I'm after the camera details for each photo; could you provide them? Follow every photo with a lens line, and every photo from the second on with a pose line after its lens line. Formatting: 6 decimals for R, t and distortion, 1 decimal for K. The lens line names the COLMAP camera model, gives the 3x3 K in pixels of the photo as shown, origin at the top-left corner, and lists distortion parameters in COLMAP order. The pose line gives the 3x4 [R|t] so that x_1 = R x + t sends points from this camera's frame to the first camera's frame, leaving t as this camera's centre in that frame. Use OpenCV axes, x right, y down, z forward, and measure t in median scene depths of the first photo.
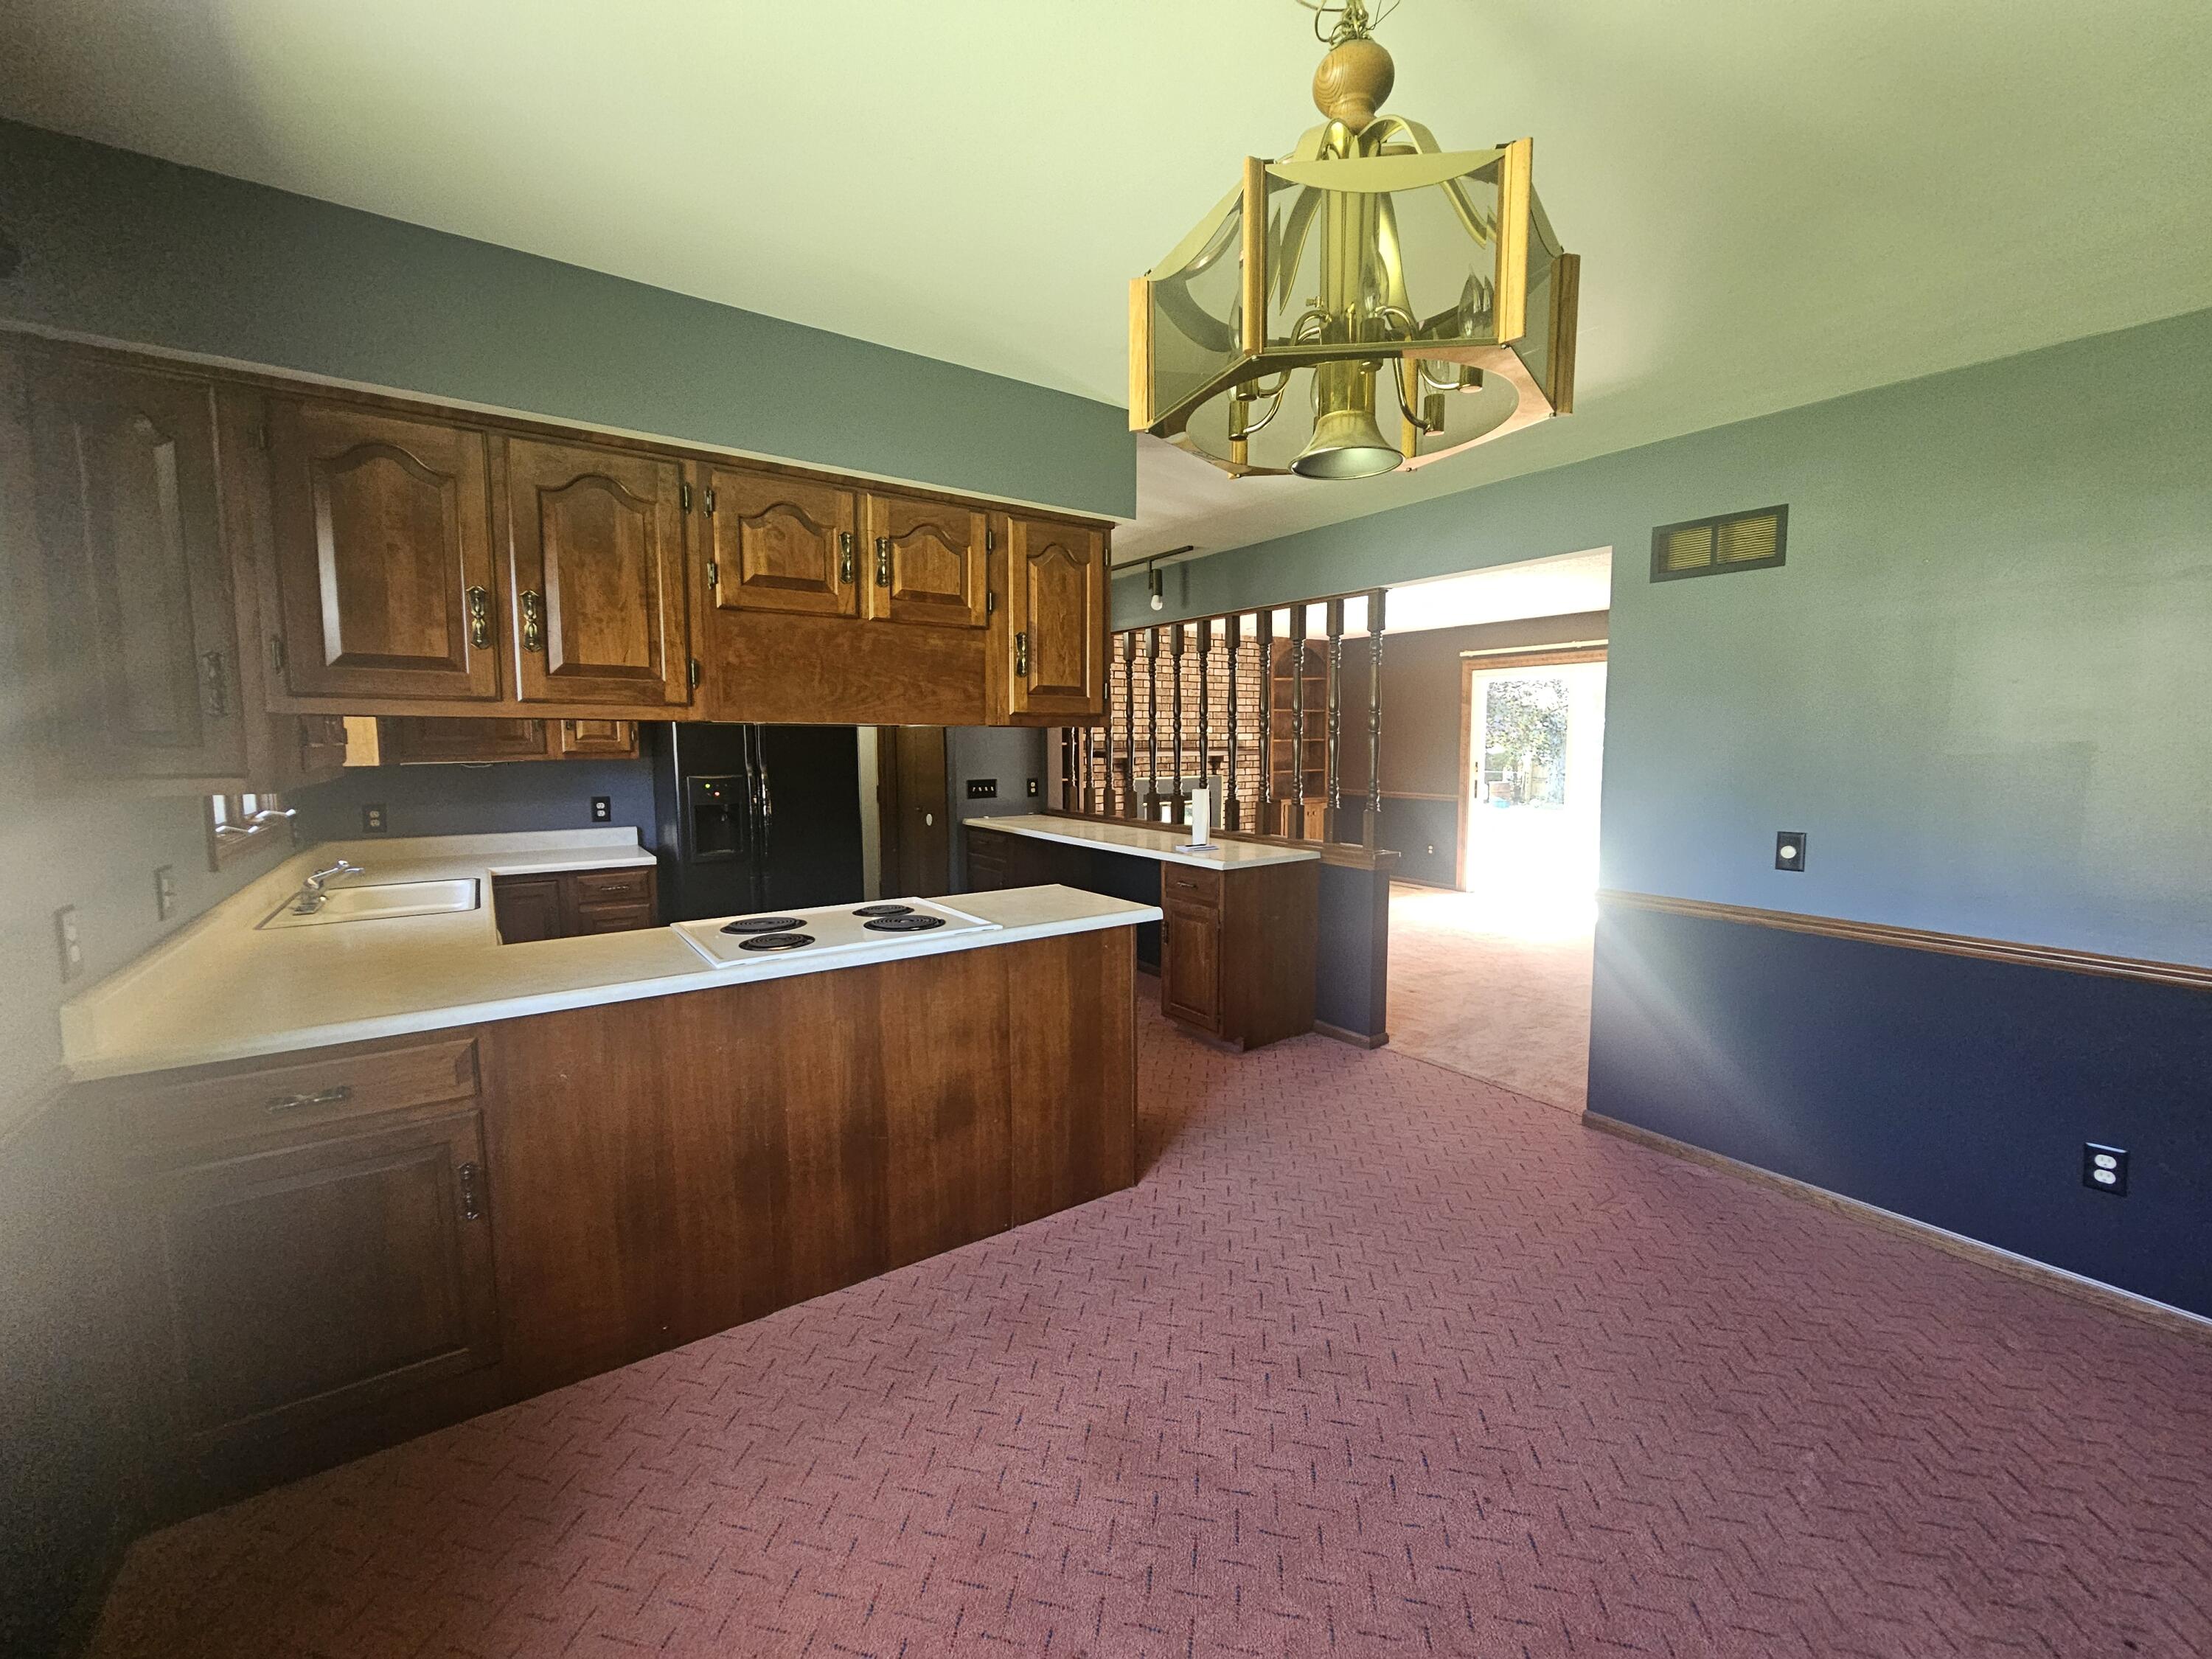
lens RADIAL K [[911.4, 0, 1105.3], [0, 911.4, 825.7], [0, 0, 1]] dist [-0.002862, 0.000638]
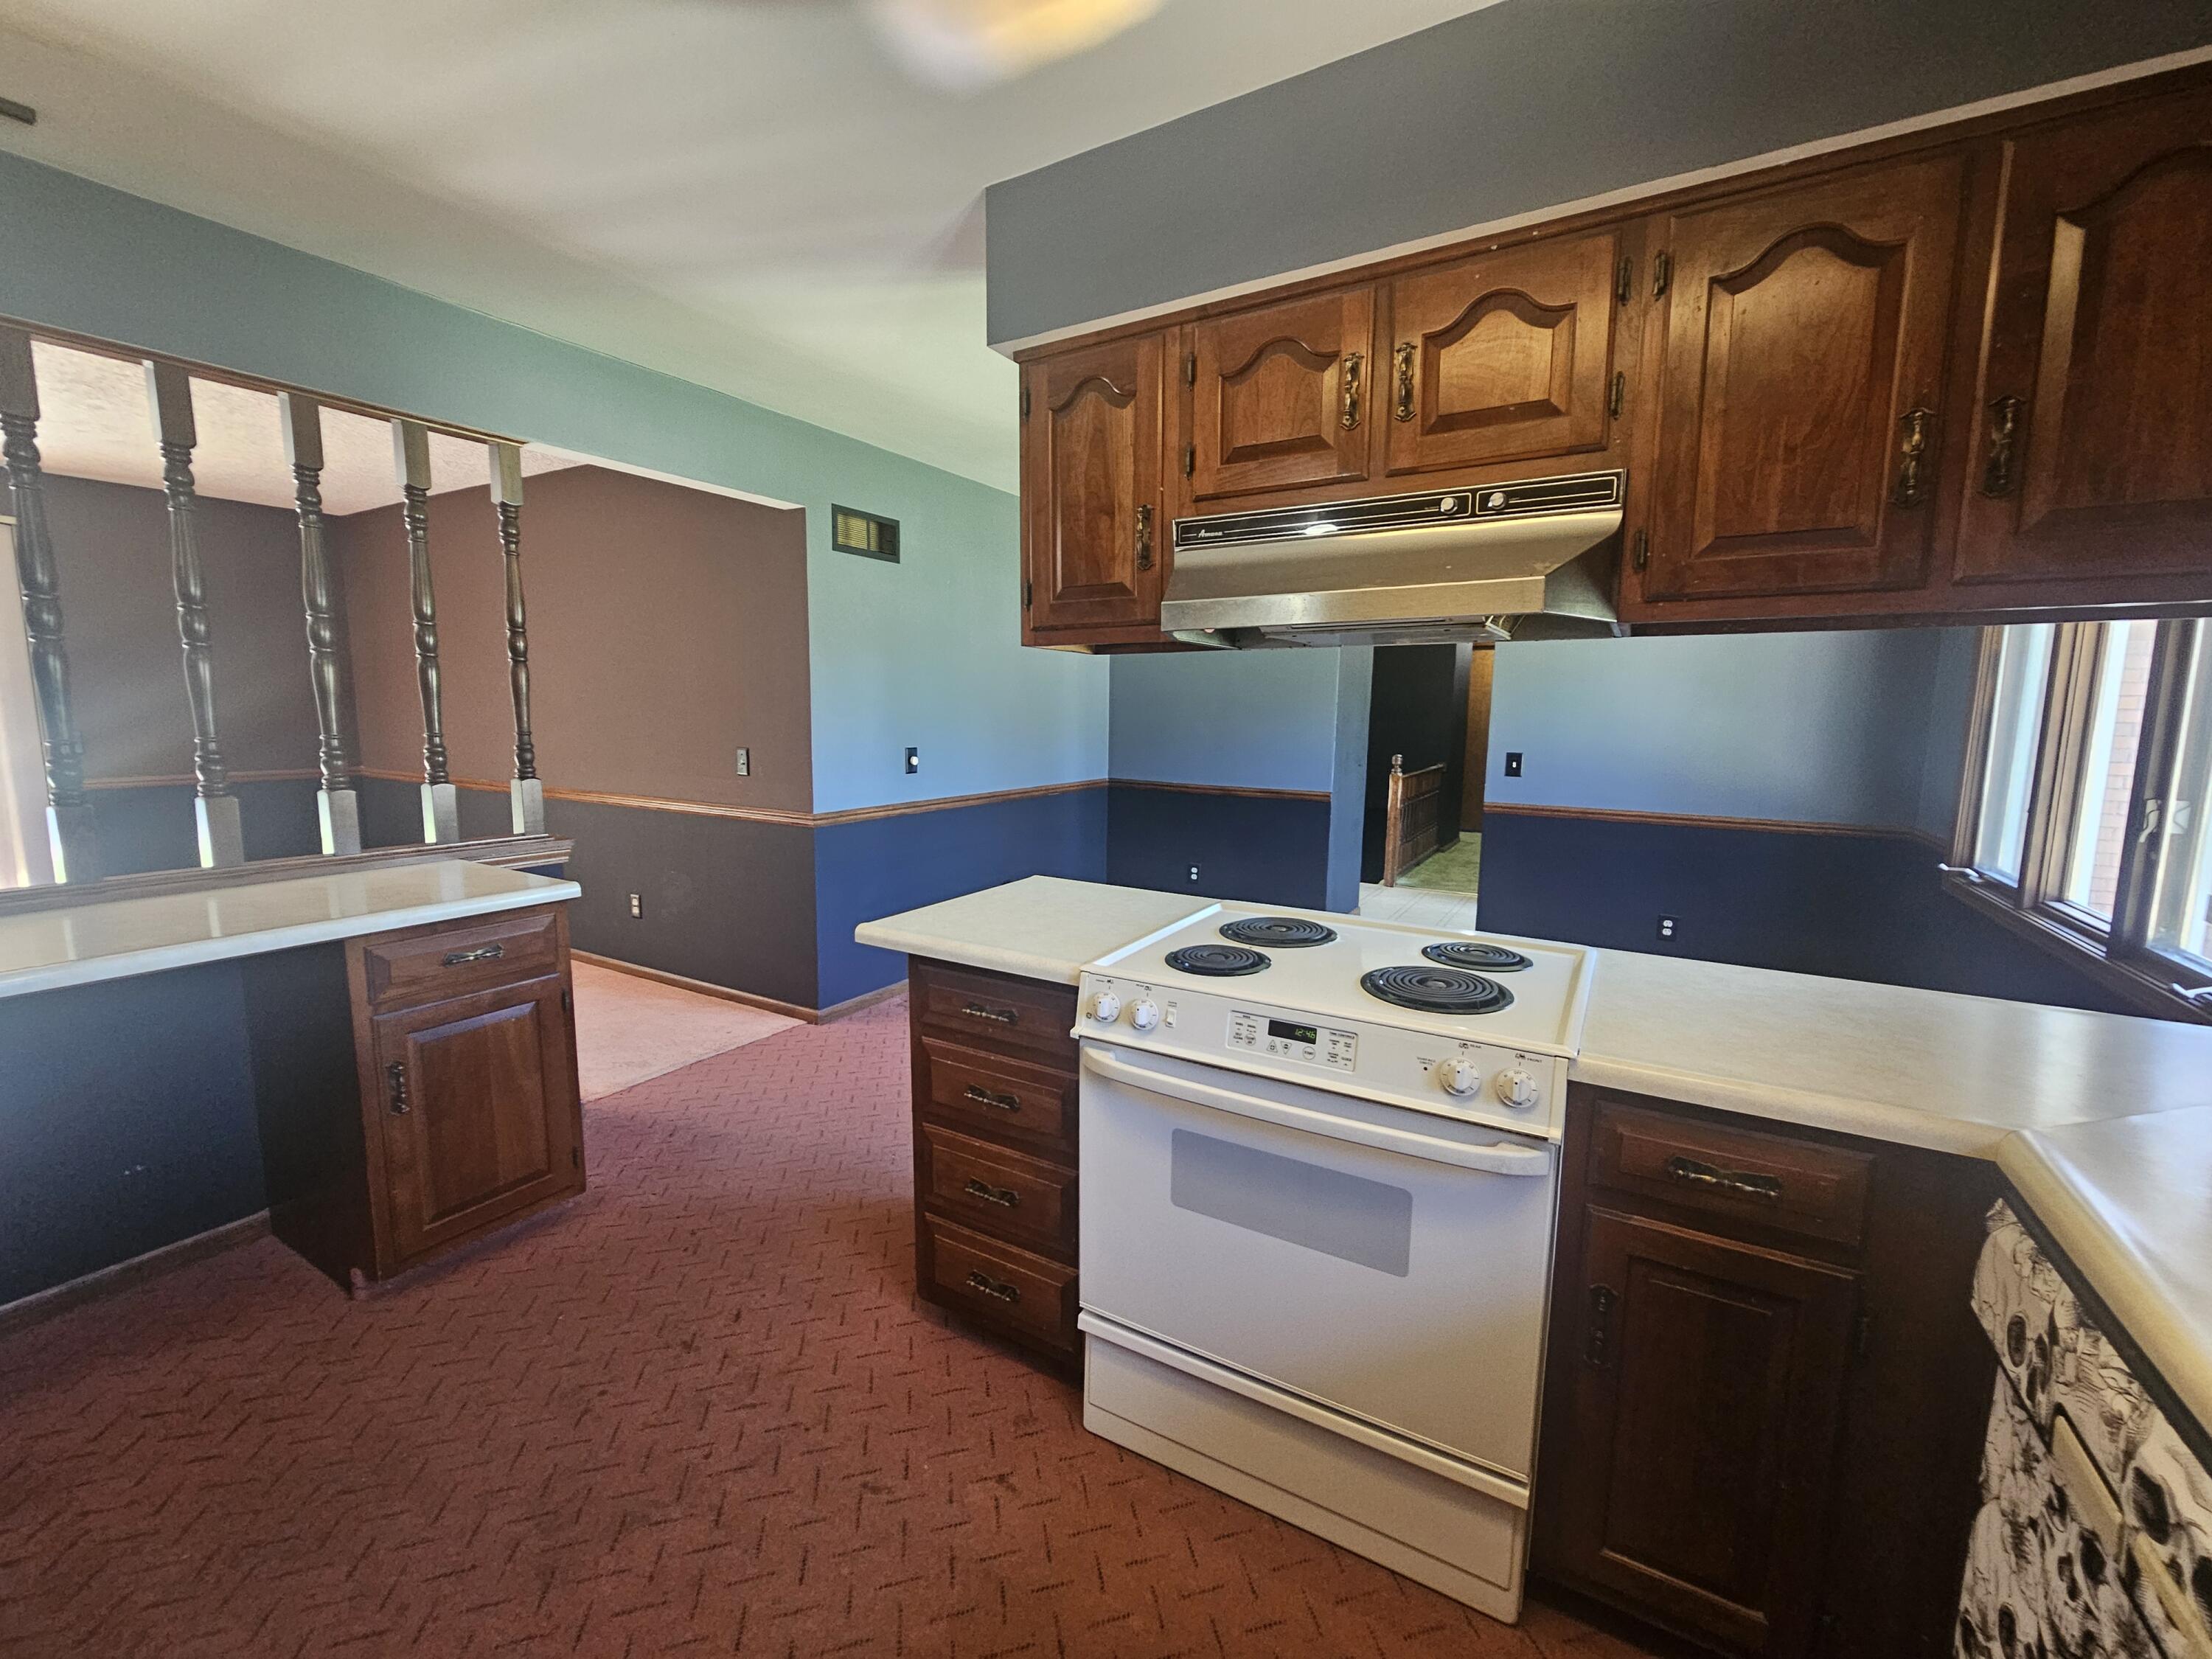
lens RADIAL K [[911.4, 0, 1110.5], [0, 911.4, 825.4], [0, 0, 1]] dist [-0.002862, 0.000638]
pose [[-0.426563, -0.119661, 0.896507, -0.253429], [0.078159, 0.982625, 0.168344, -0.032124], [-0.901075, 0.141880, -0.409798, 0.453315]]
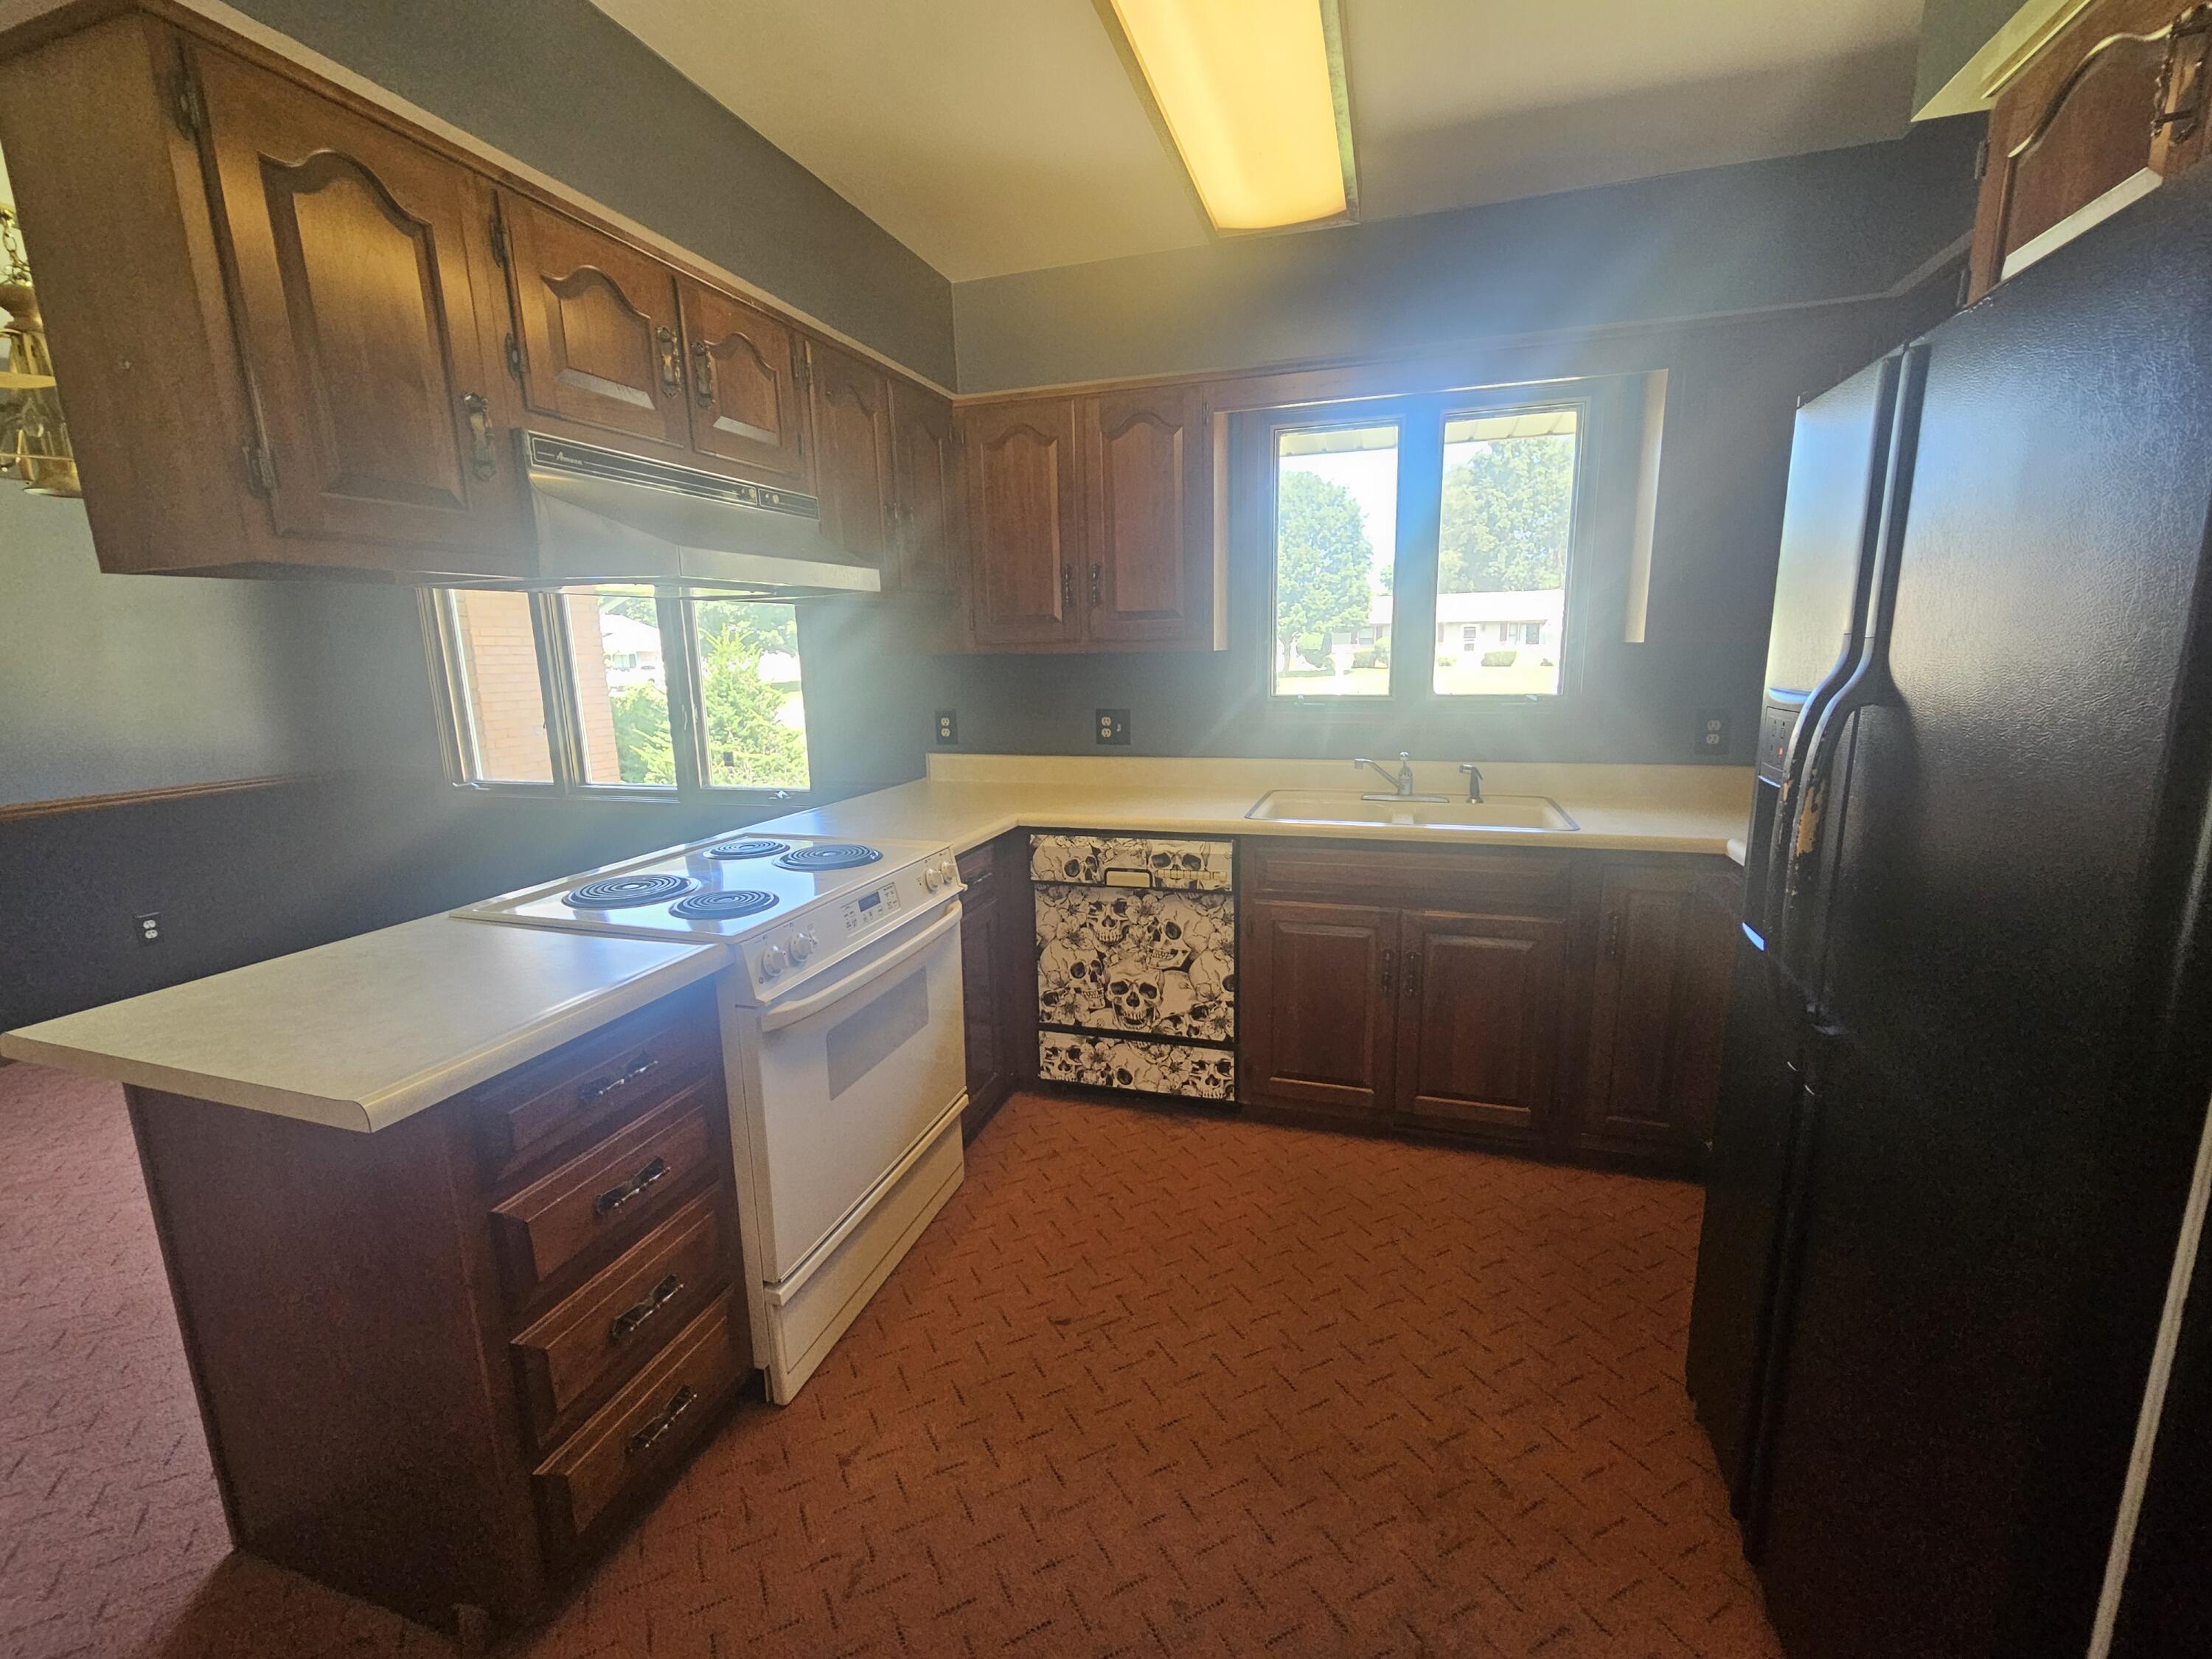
lens RADIAL K [[911.4, 0, 1116.4], [0, 911.4, 825.4], [0, 0, 1]] dist [-0.002862, 0.000638]
pose [[-0.780913, 0.136442, -0.609555, -0.032255], [-0.039281, 0.963193, 0.265924, -0.043029], [0.623403, 0.231608, -0.746811, 0.559868]]
